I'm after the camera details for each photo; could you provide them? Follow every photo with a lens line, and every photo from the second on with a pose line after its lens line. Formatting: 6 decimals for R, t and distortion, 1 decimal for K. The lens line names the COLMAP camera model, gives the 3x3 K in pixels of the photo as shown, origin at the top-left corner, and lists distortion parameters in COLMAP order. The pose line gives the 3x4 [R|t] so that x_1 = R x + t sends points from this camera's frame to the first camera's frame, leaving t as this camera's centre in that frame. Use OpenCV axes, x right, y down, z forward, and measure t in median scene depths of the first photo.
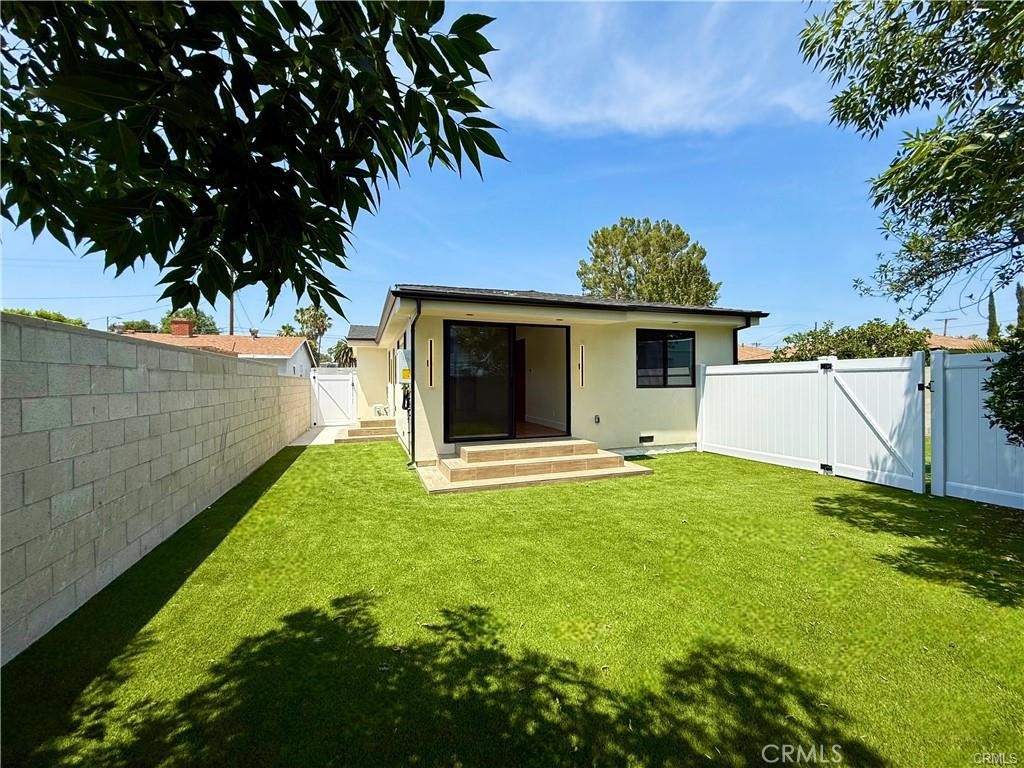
lens RADIAL K [[411.0, 0, 507.0], [0, 411.0, 381.3], [0, 0, 1]] dist [0.002954, 0.000207]
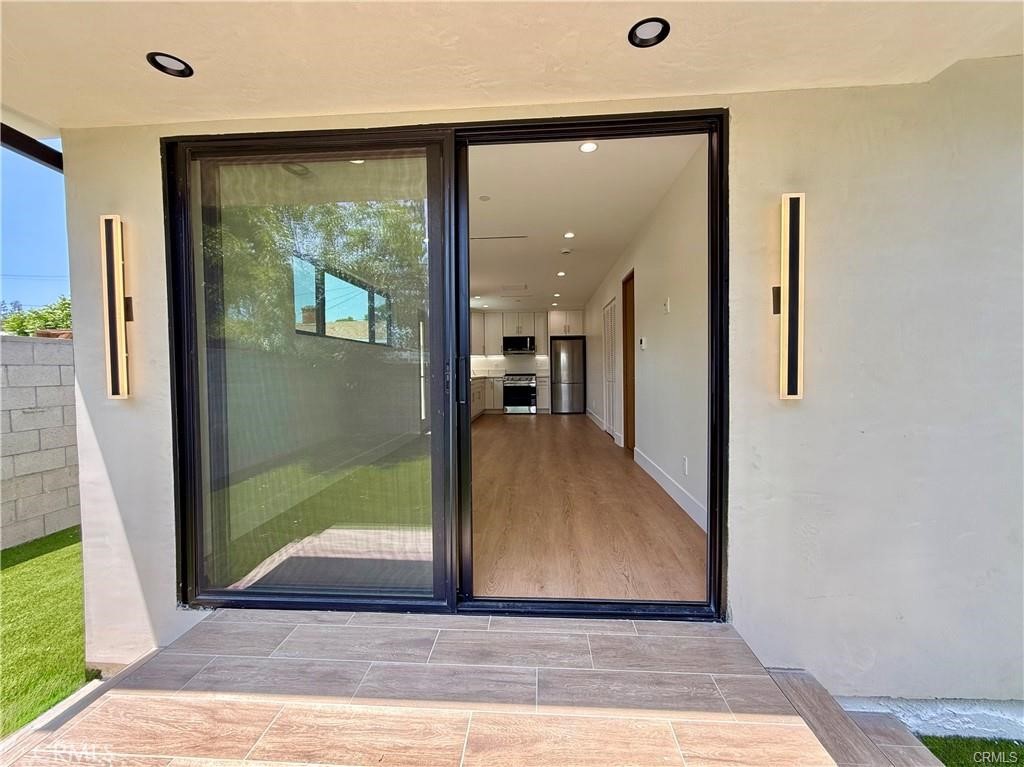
lens RADIAL K [[417.1, 0, 510.0], [0, 417.1, 382.3], [0, 0, 1]] dist [0.001818, 0.000383]
pose [[0.917691, 0.005043, -0.397264, 0.154475], [0.009621, 0.999344, 0.034910, -0.004383], [0.397179, -0.035858, 0.917040, 0.844851]]
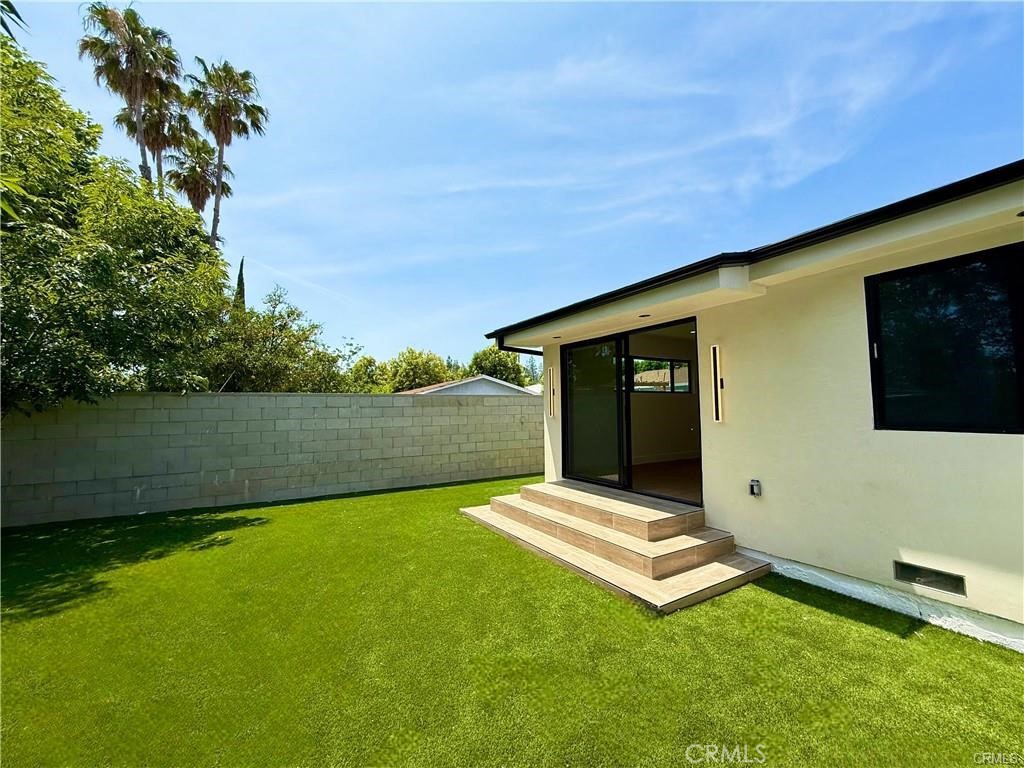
lens RADIAL K [[417.1, 0, 510.0], [0, 417.1, 382.8], [0, 0, 1]] dist [0.001818, 0.000383]
pose [[0.207981, -0.057014, -0.976470, 0.758239], [0.012115, 0.998373, -0.055713, -0.012451], [0.978058, -0.000242, 0.208333, 0.692581]]
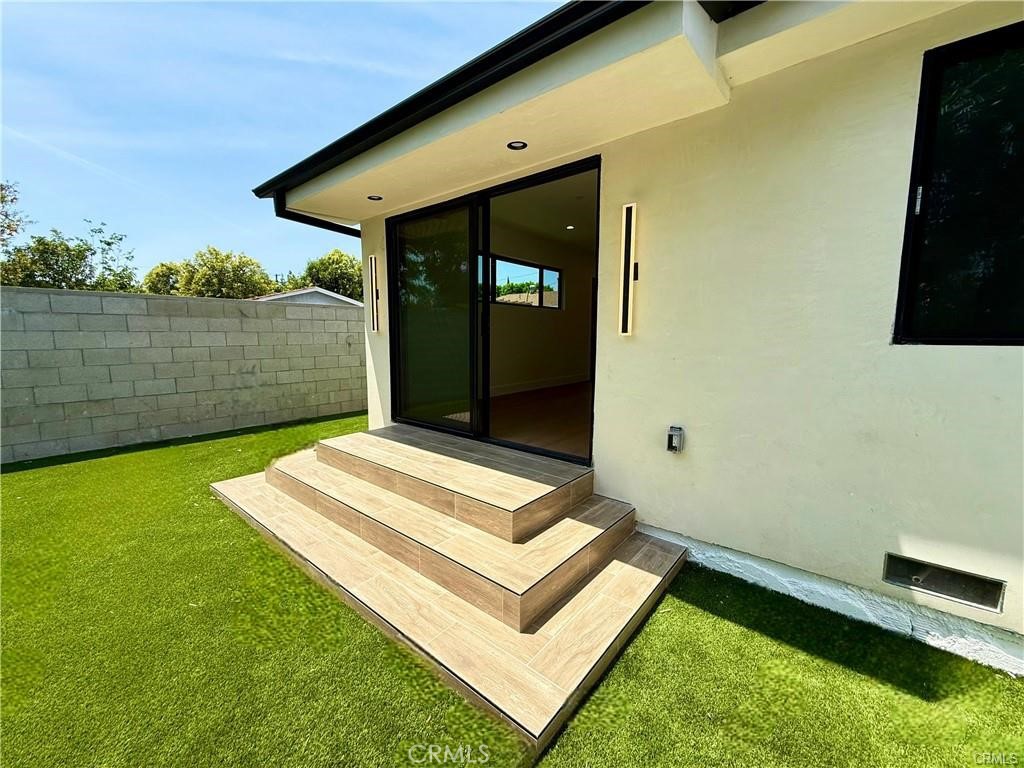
lens RADIAL K [[417.1, 0, 510.0], [0, 417.1, 382.8], [0, 0, 1]] dist [0.001818, 0.000383]
pose [[0.508613, 0.107566, -0.854250, 0.487550], [-0.003118, 0.992389, 0.123104, 0.011451], [0.860990, -0.059948, 0.505077, 0.839688]]
